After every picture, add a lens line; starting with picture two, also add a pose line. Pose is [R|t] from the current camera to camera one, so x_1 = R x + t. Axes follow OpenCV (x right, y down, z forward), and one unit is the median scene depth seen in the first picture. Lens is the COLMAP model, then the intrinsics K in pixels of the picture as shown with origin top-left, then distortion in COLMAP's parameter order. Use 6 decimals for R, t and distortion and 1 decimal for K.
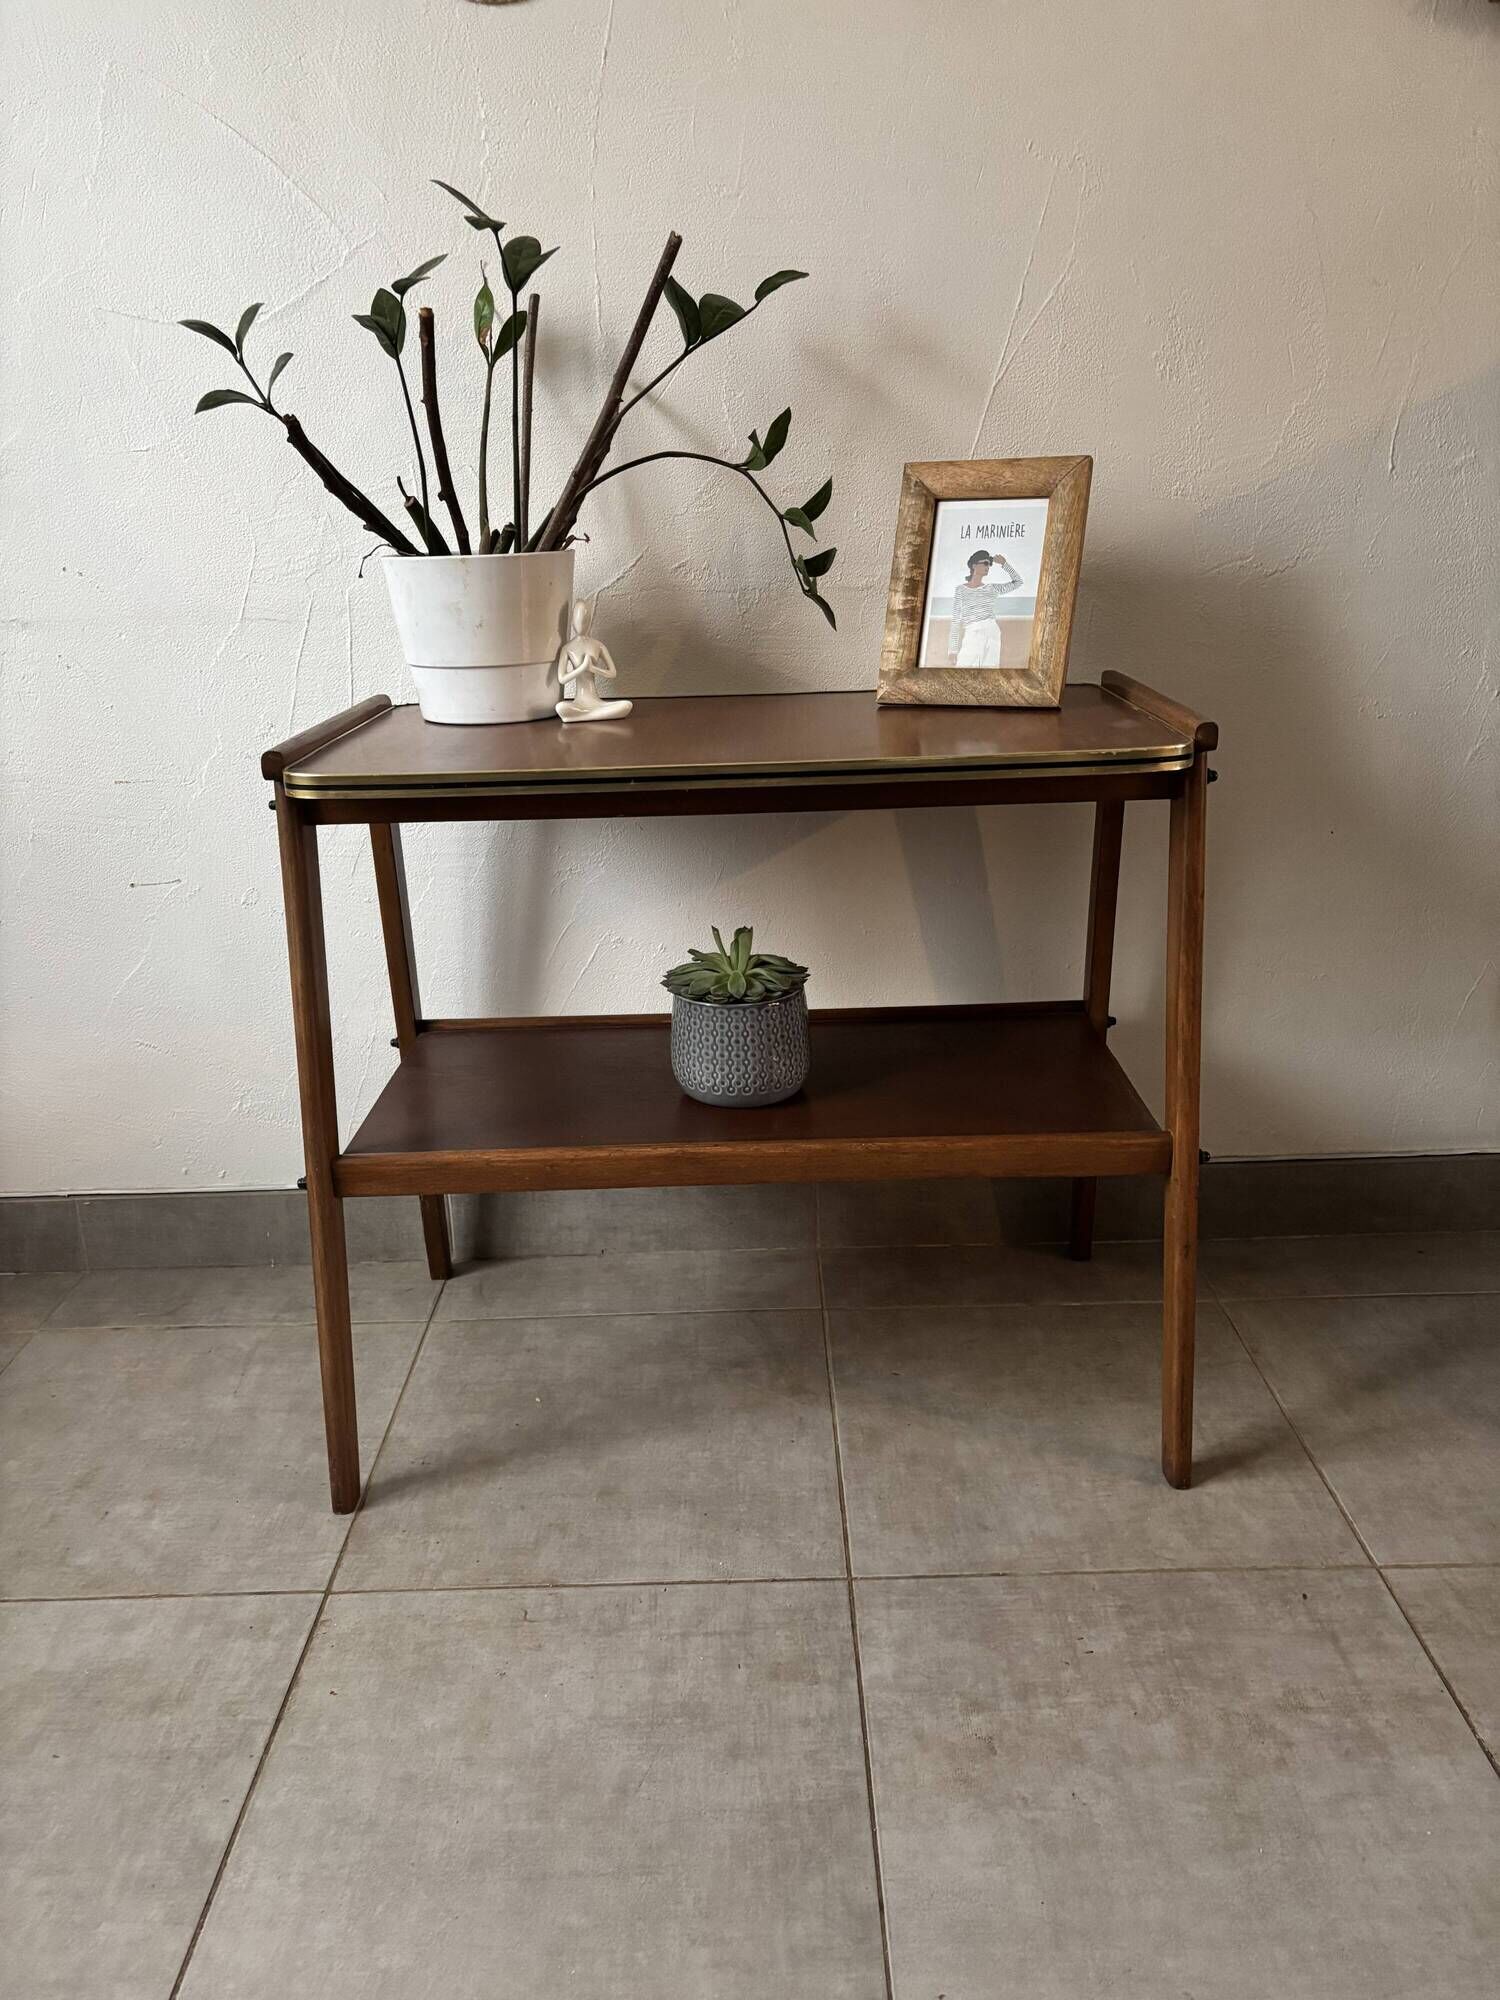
lens RADIAL K [[1499.1, 0, 745.3], [0, 1499.1, 1016.8], [0, 0, 1]] dist [0.009874, 0.008000]
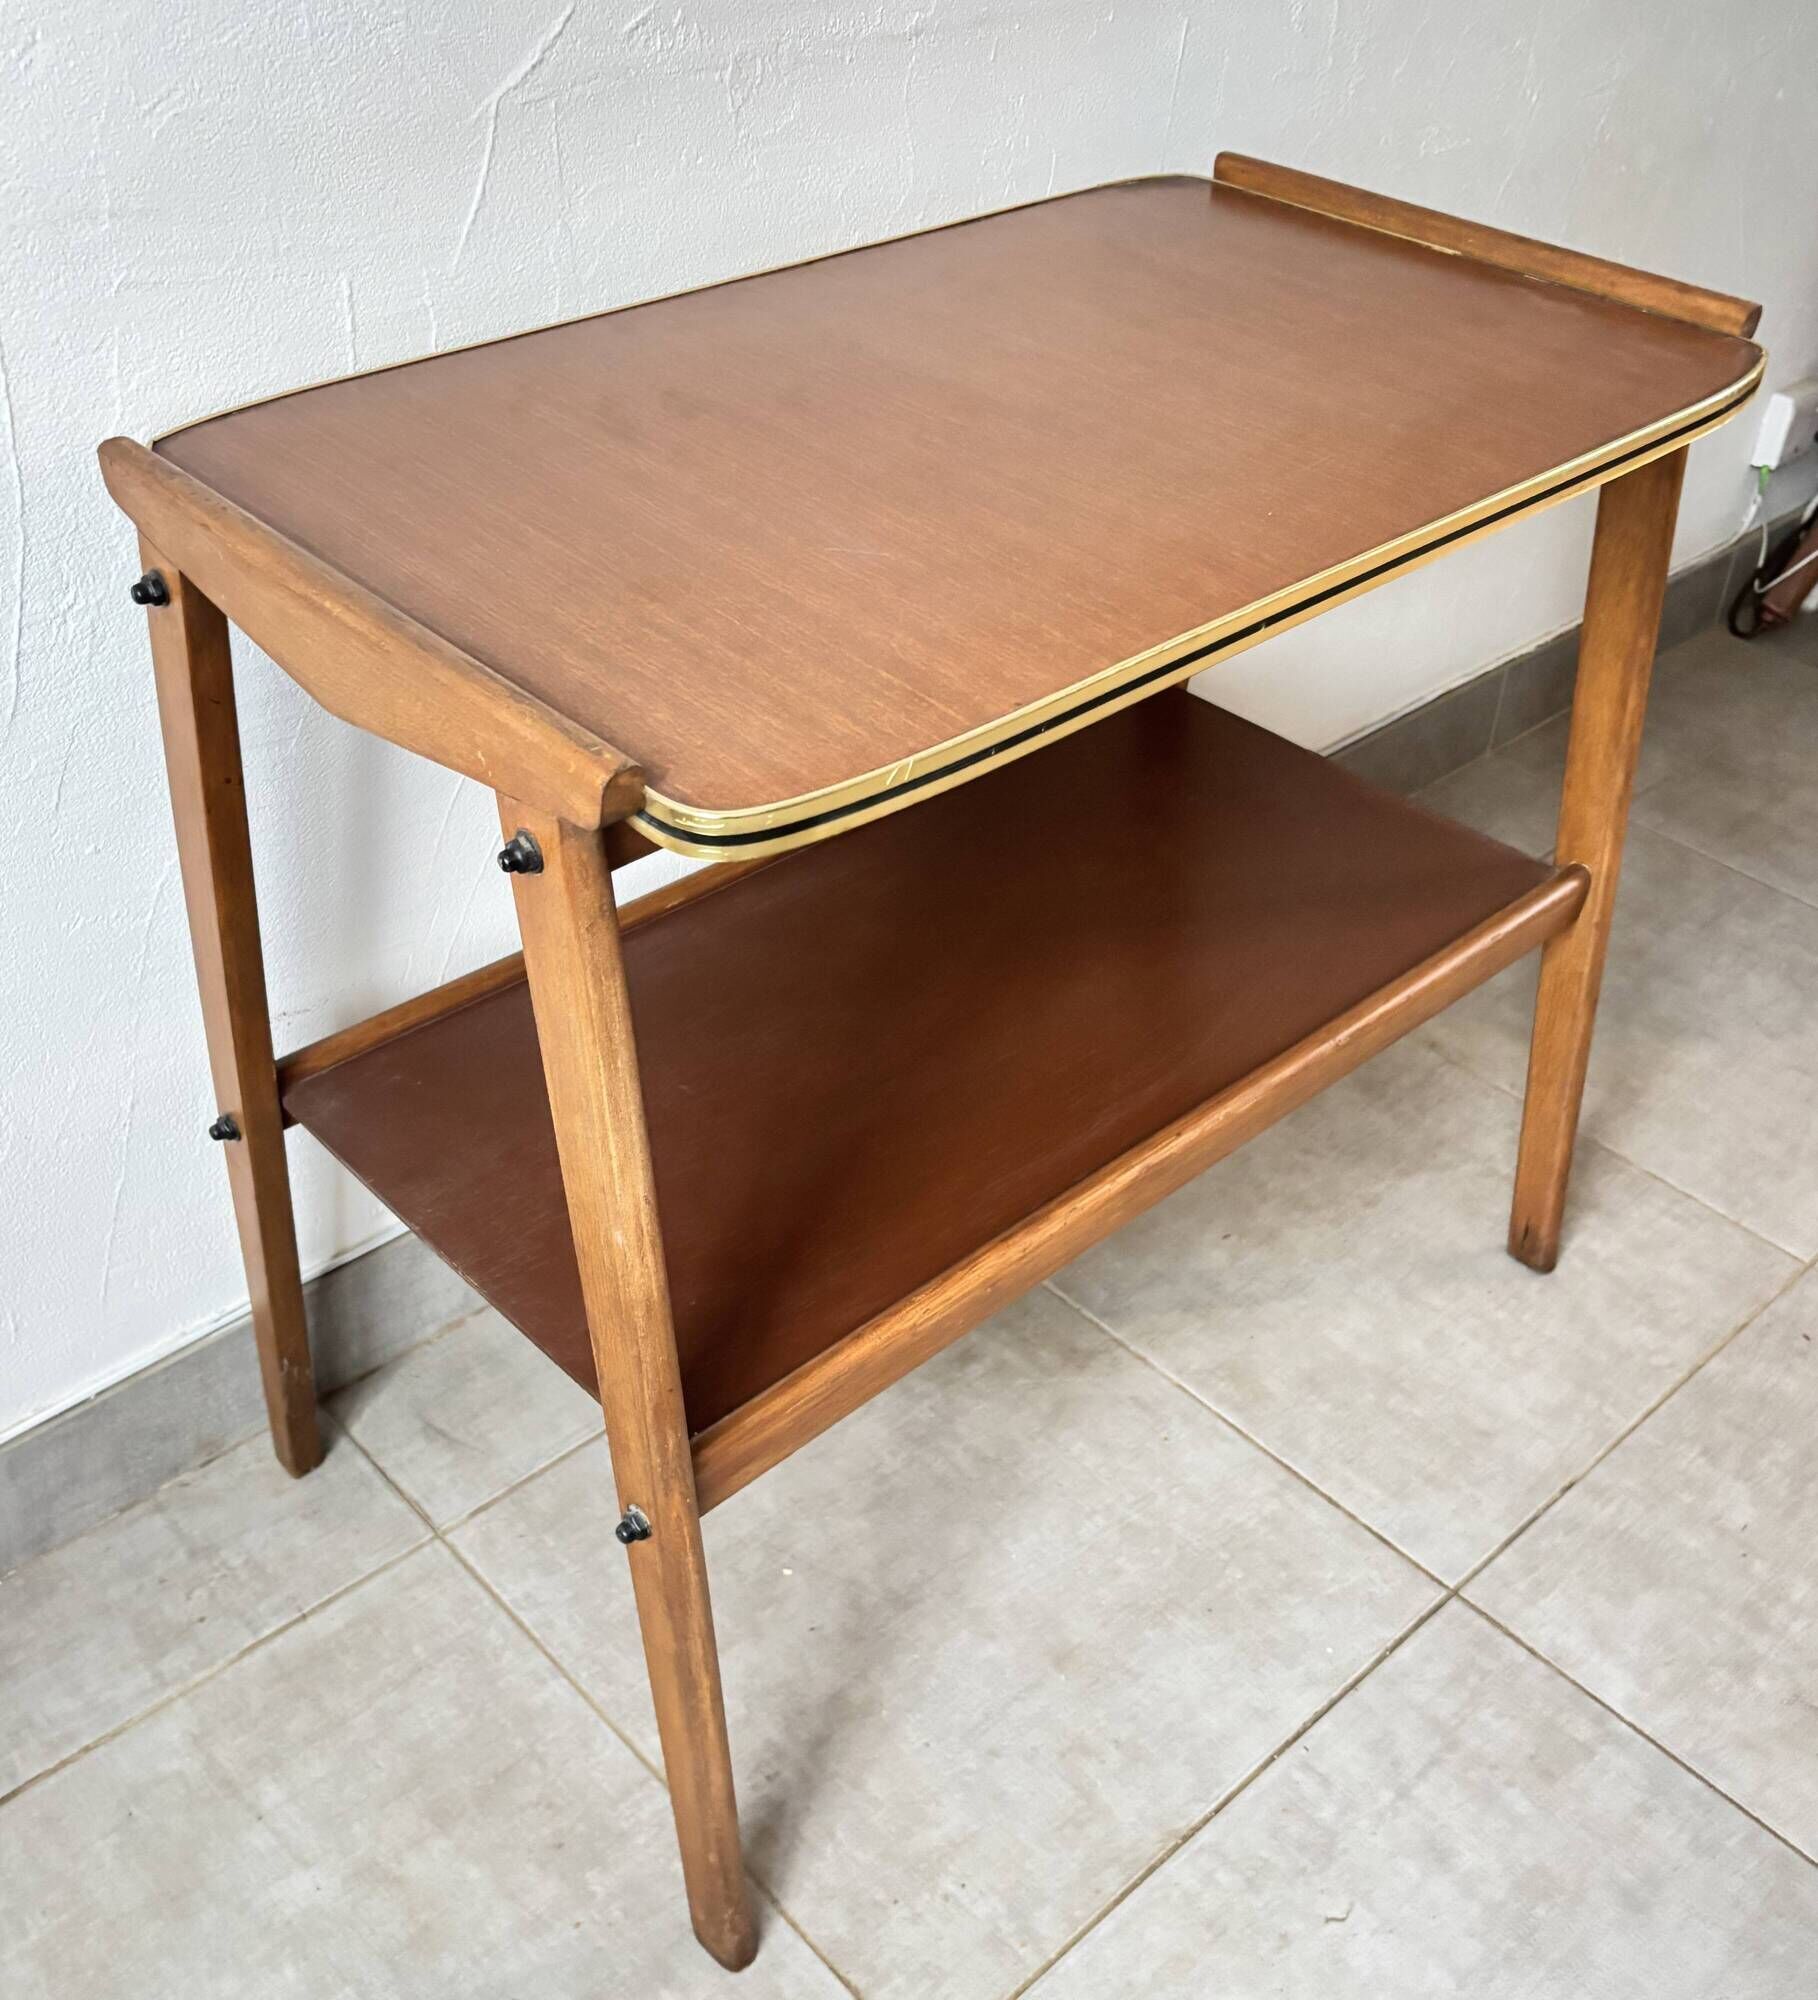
lens RADIAL K [[2061.9, 0, 862.2], [0, 2061.9, 1017.6], [0, 0, 1]] dist [0.009595, -0.007219]
pose [[0.742408, -0.366737, 0.560656, -0.549094], [0.172829, 0.913379, 0.368604, -0.272080], [-0.647272, -0.176757, 0.741482, 0.450155]]
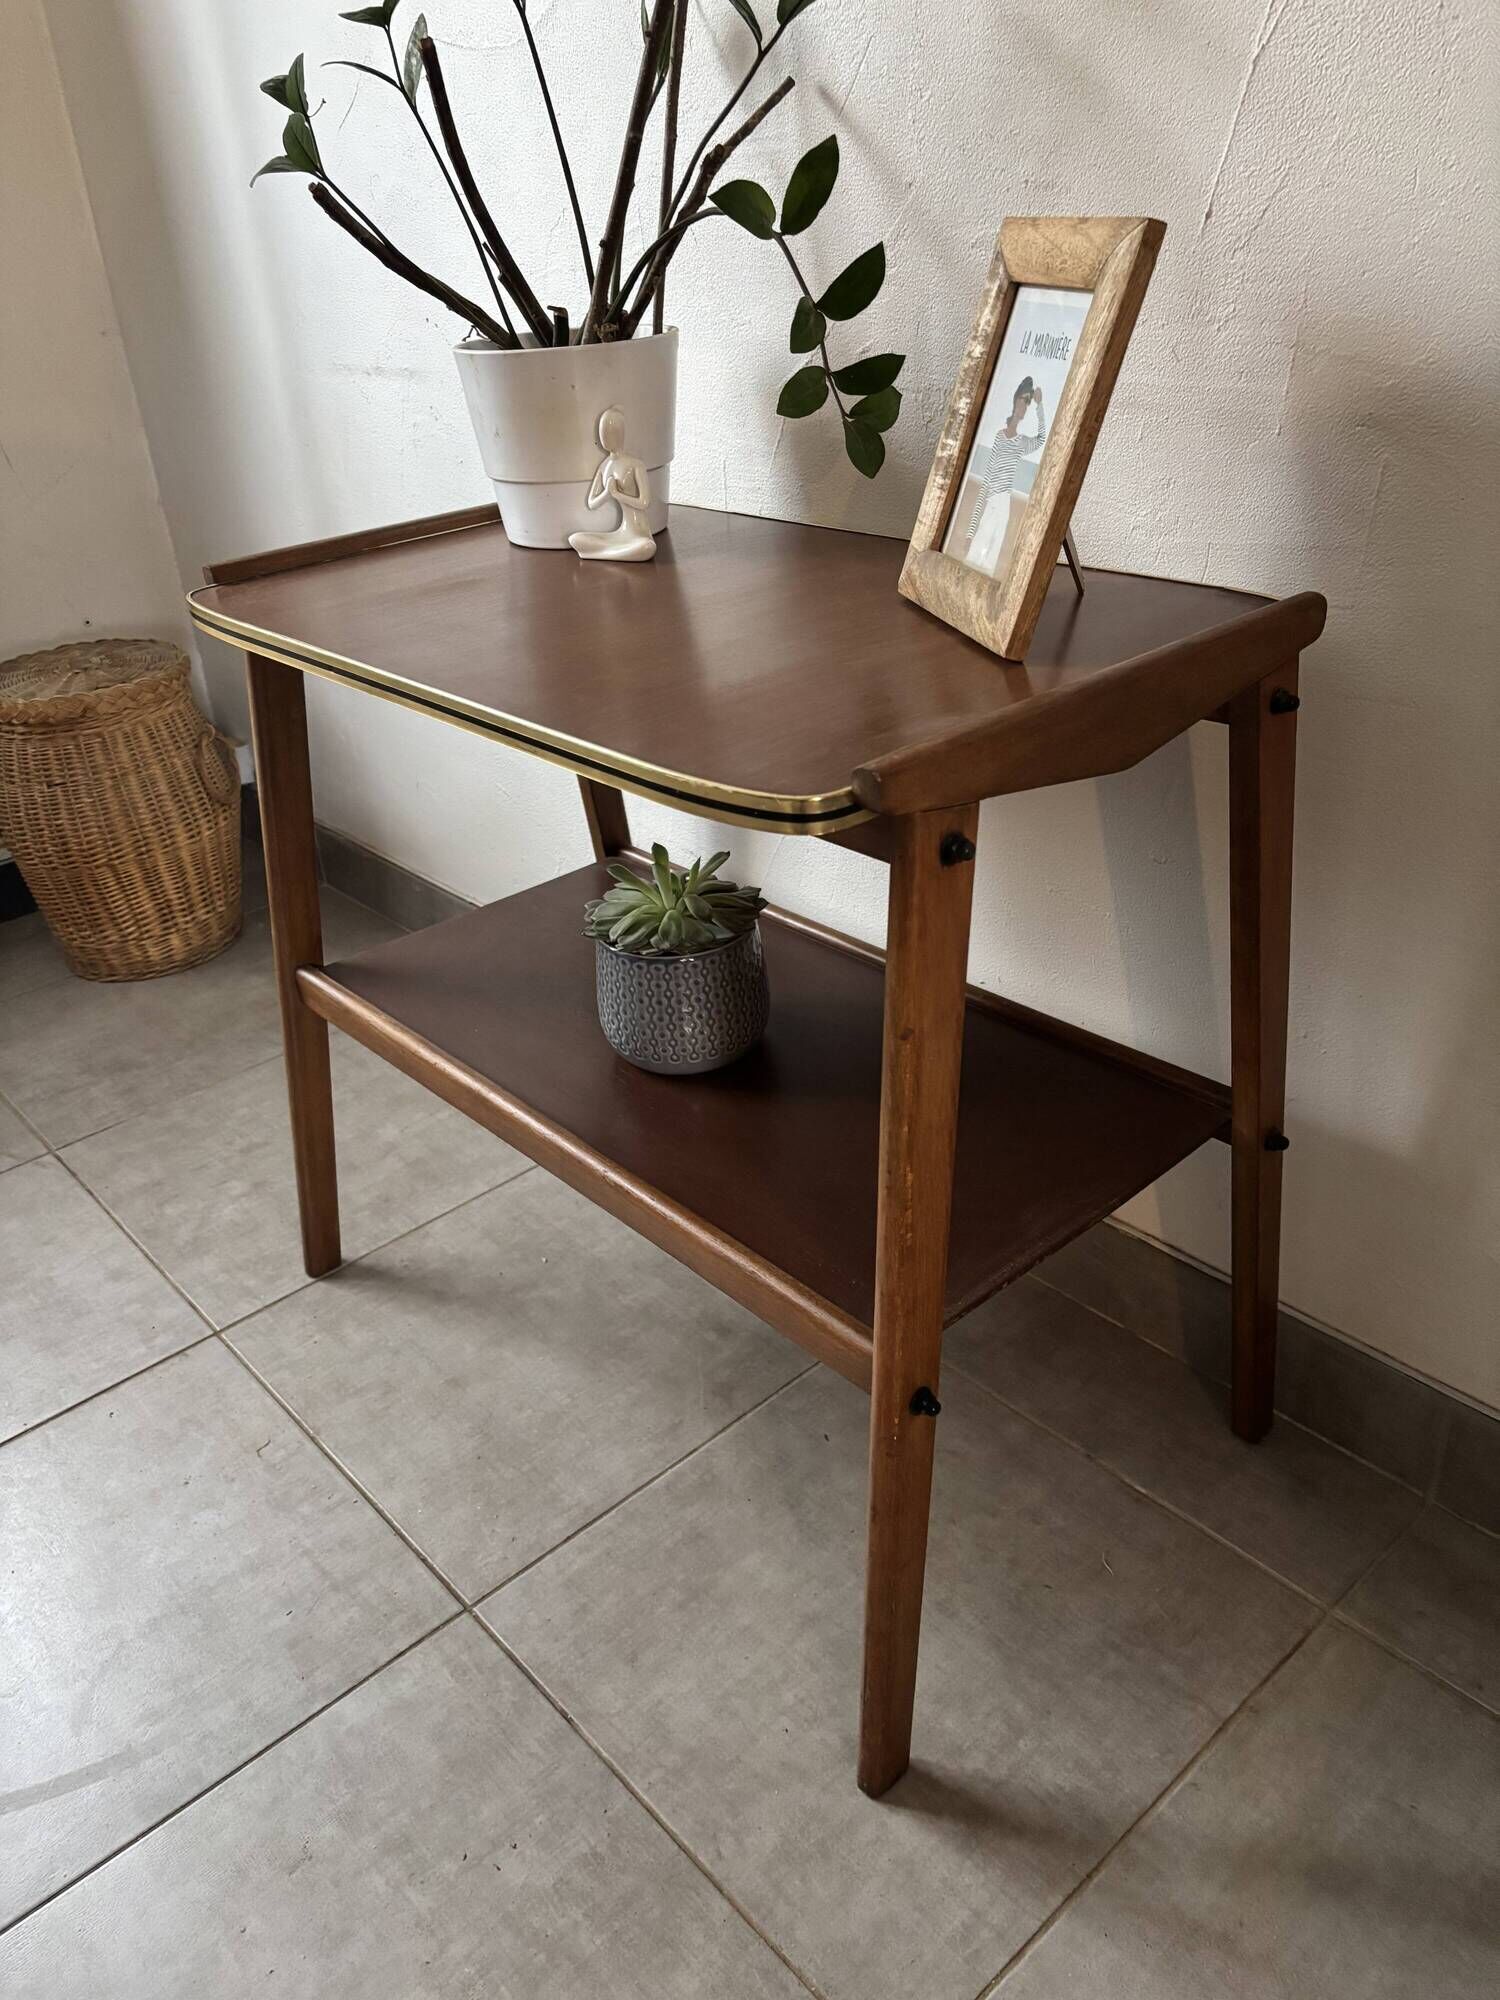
lens RADIAL K [[1504.8, 0, 750.2], [0, 1504.8, 989.1], [0, 0, 1]] dist [0.004368, 0.010495]
pose [[0.668002, 0.338607, -0.662661, 0.589080], [-0.196044, 0.939100, 0.282238, -0.230219], [0.717872, -0.058624, 0.693702, 0.479152]]
